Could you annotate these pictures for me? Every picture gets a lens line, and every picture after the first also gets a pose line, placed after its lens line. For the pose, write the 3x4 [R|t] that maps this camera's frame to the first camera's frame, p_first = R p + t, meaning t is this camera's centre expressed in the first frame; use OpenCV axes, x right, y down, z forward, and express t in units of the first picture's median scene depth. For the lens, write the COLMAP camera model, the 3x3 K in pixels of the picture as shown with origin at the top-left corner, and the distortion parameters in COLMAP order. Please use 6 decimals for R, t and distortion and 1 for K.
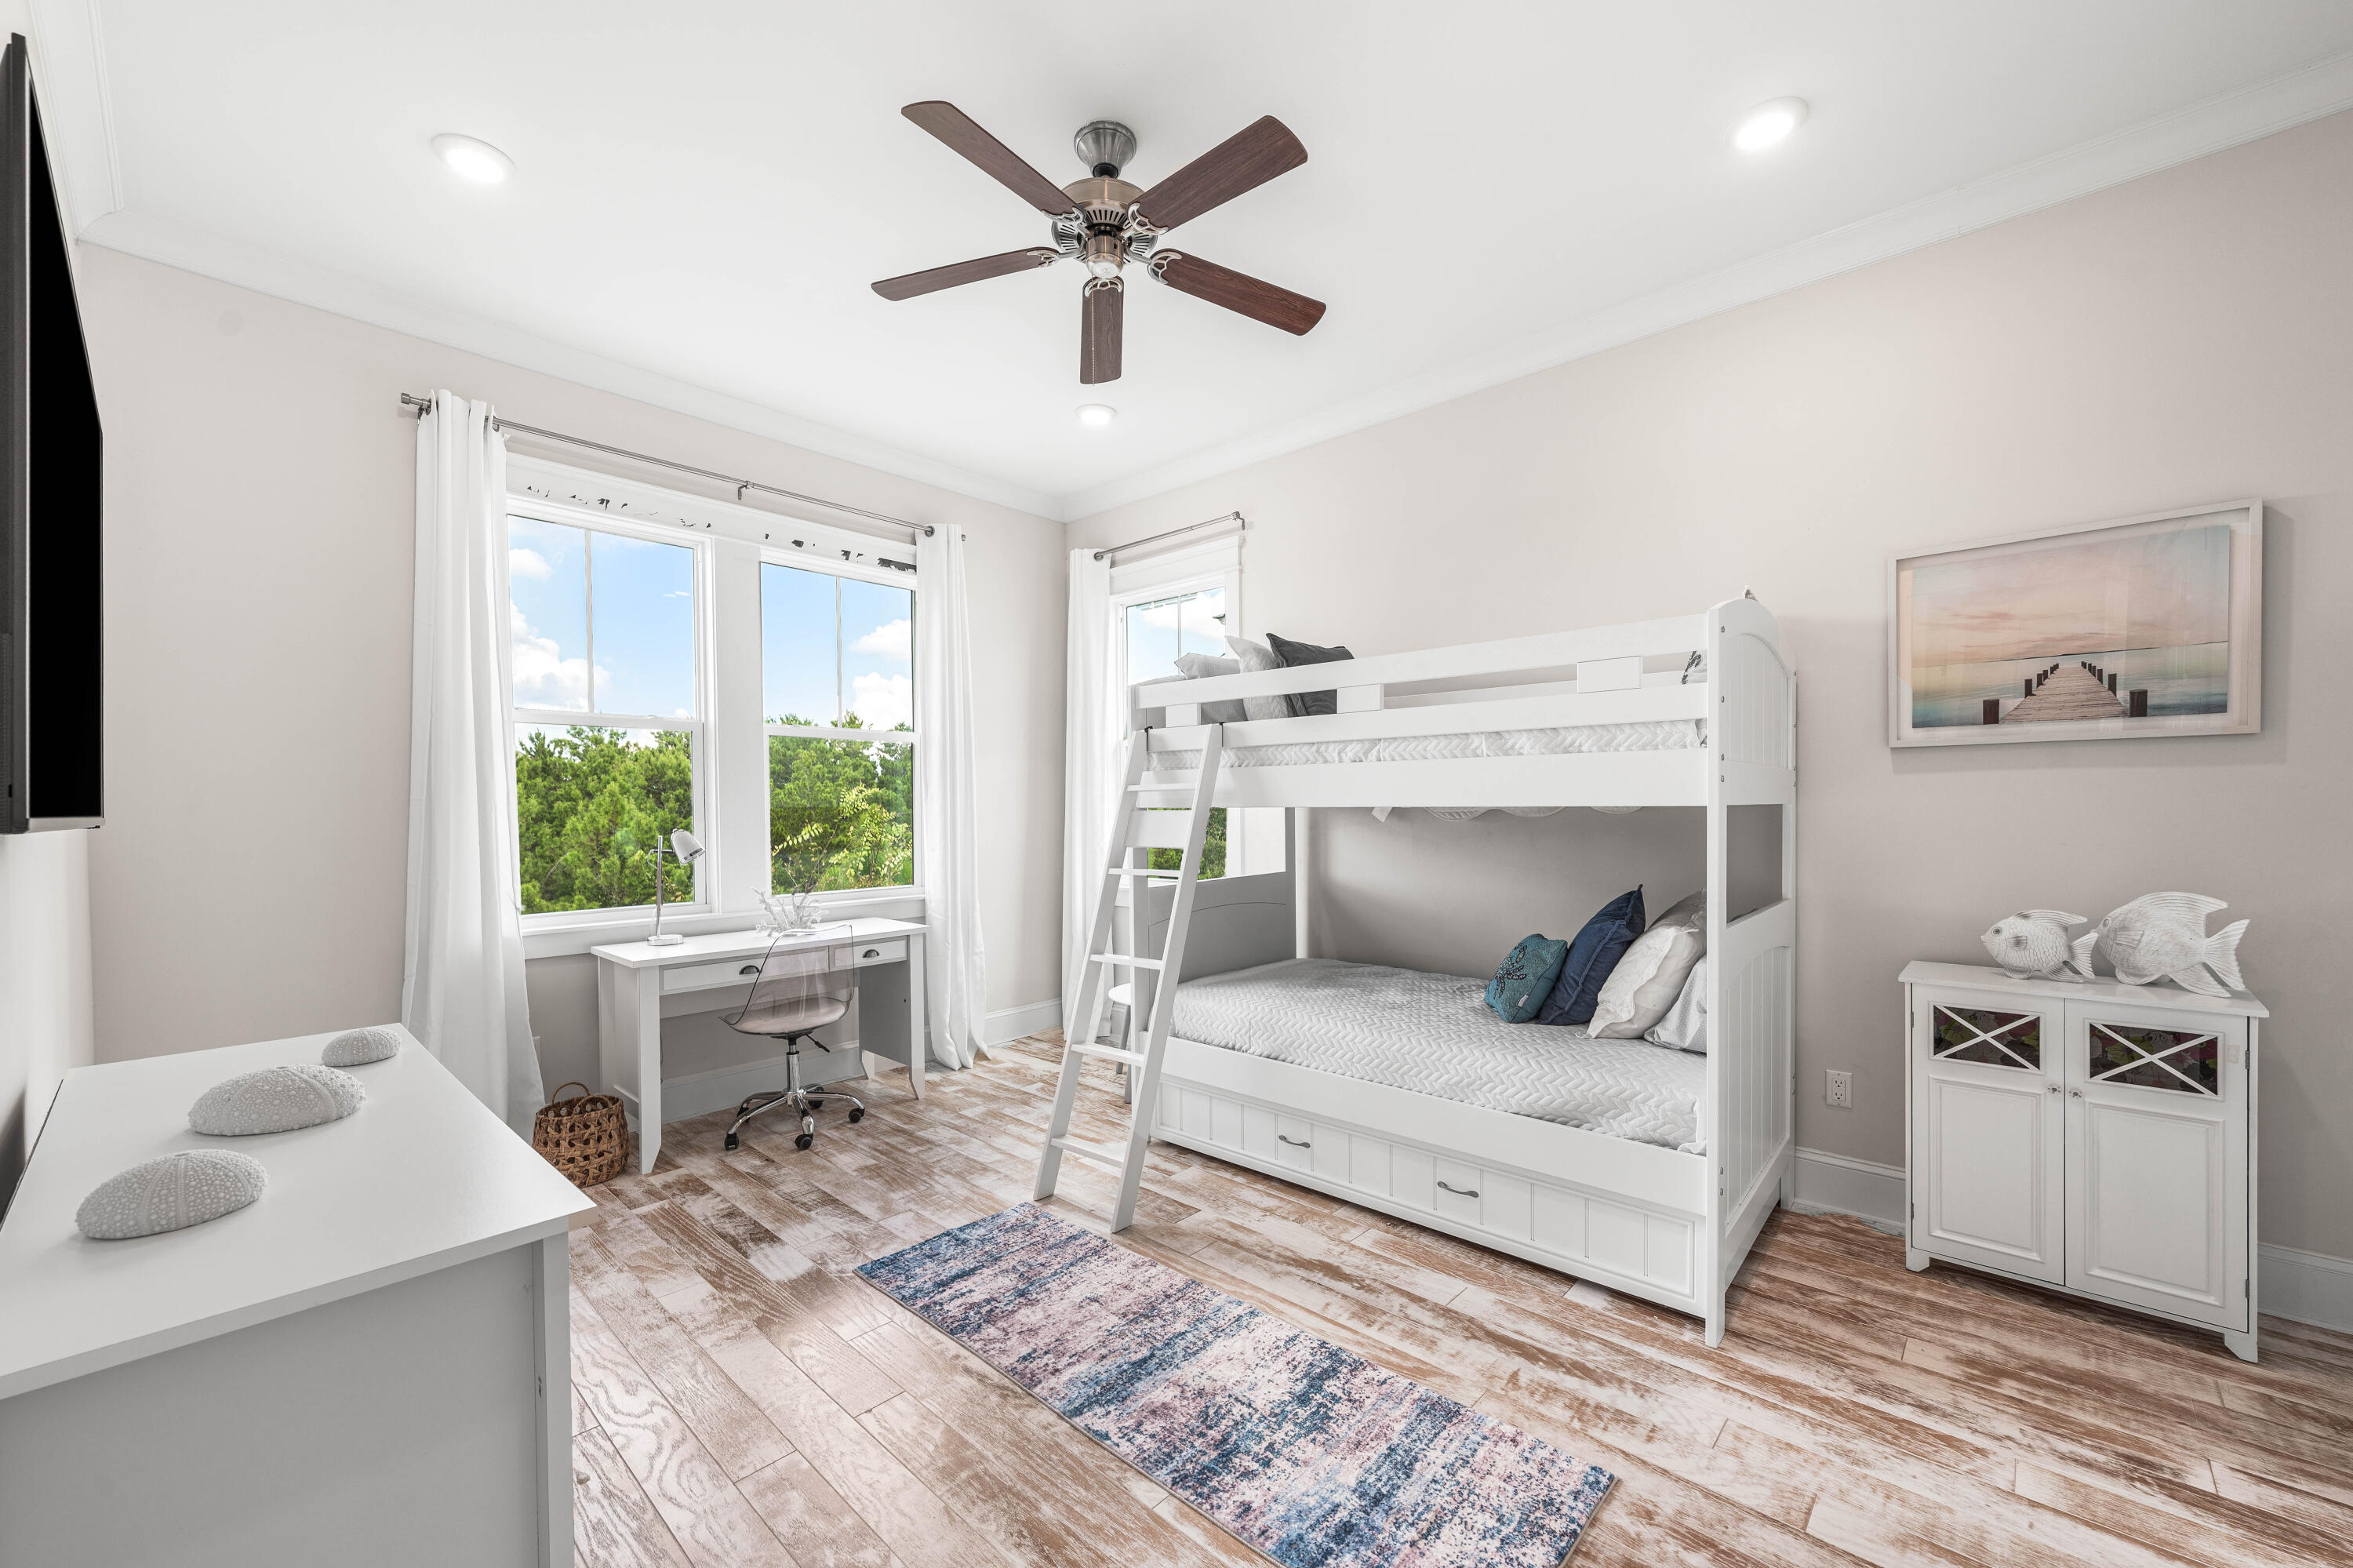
lens RADIAL K [[917.0, 0, 1177.3], [0, 917.0, 809.4], [0, 0, 1]] dist [0.000721, -0.000184]
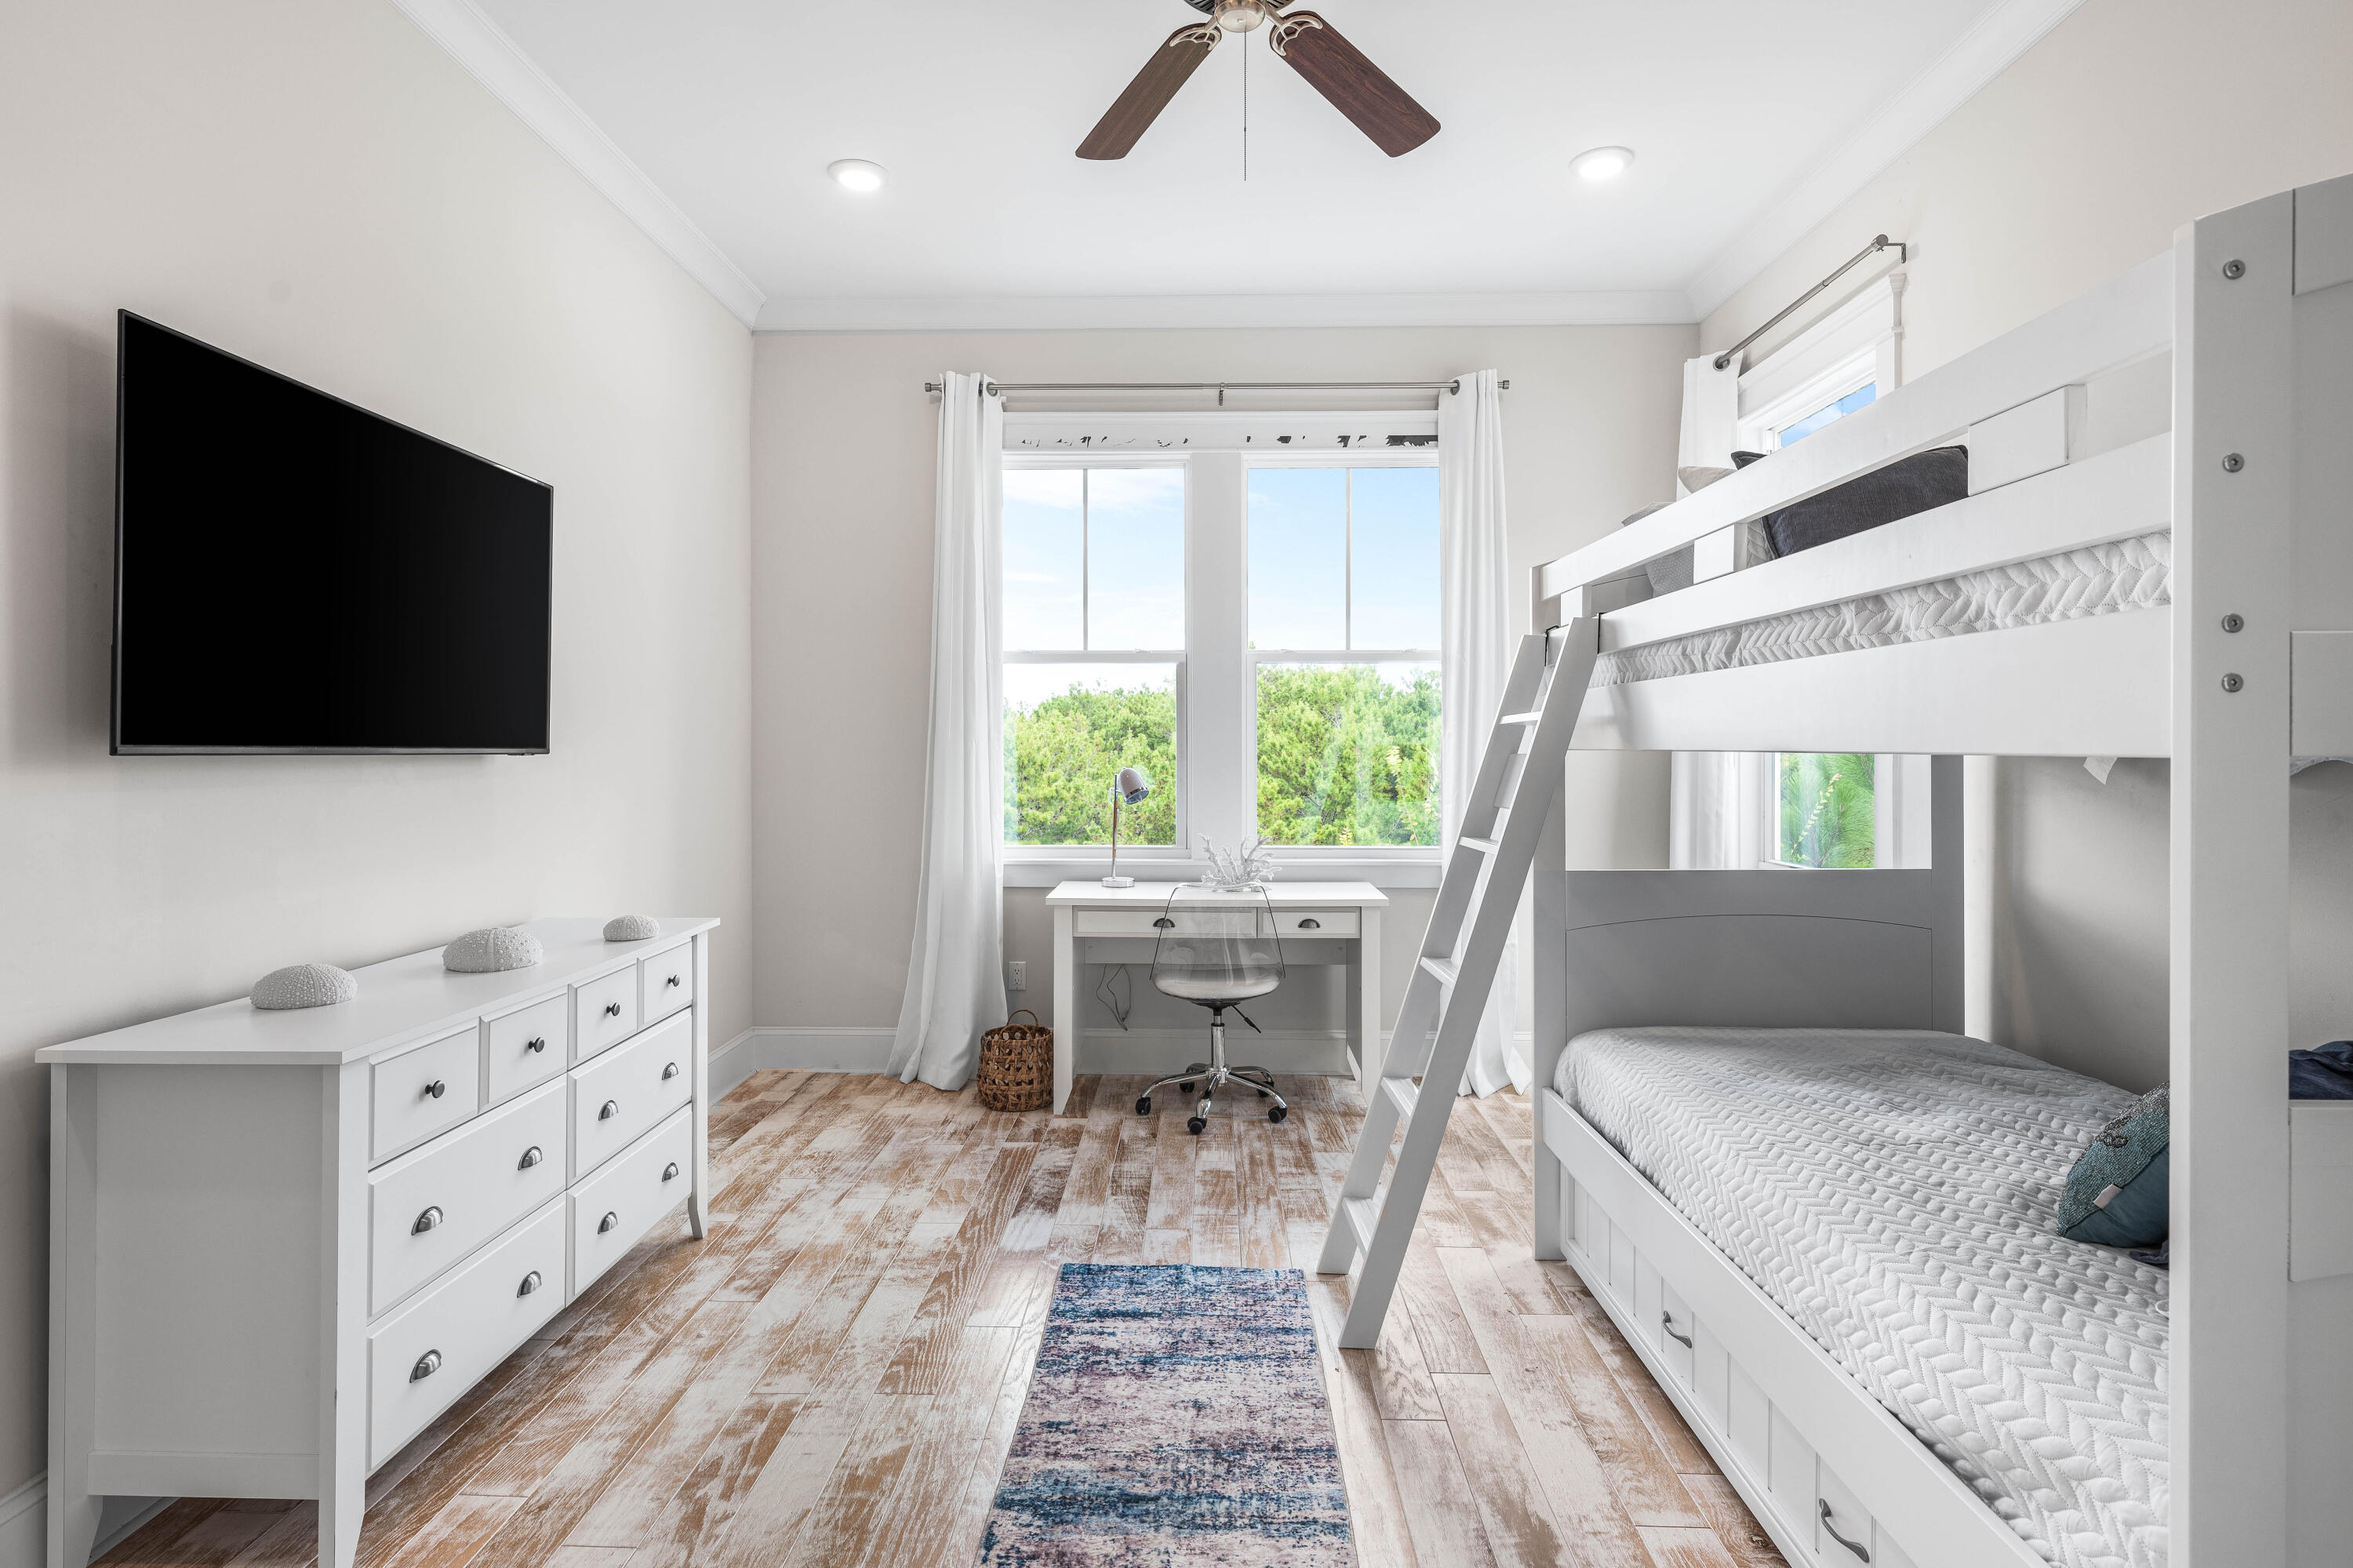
lens RADIAL K [[1168.5, 0, 1176.1], [0, 1168.5, 743.4], [0, 0, 1]] dist [0.005268, -0.001674]
pose [[0.660701, 0.005992, -0.750626, 0.446077], [-0.010131, 0.999948, -0.000935, -0.002993], [0.750581, 0.008223, 0.660727, 0.258183]]
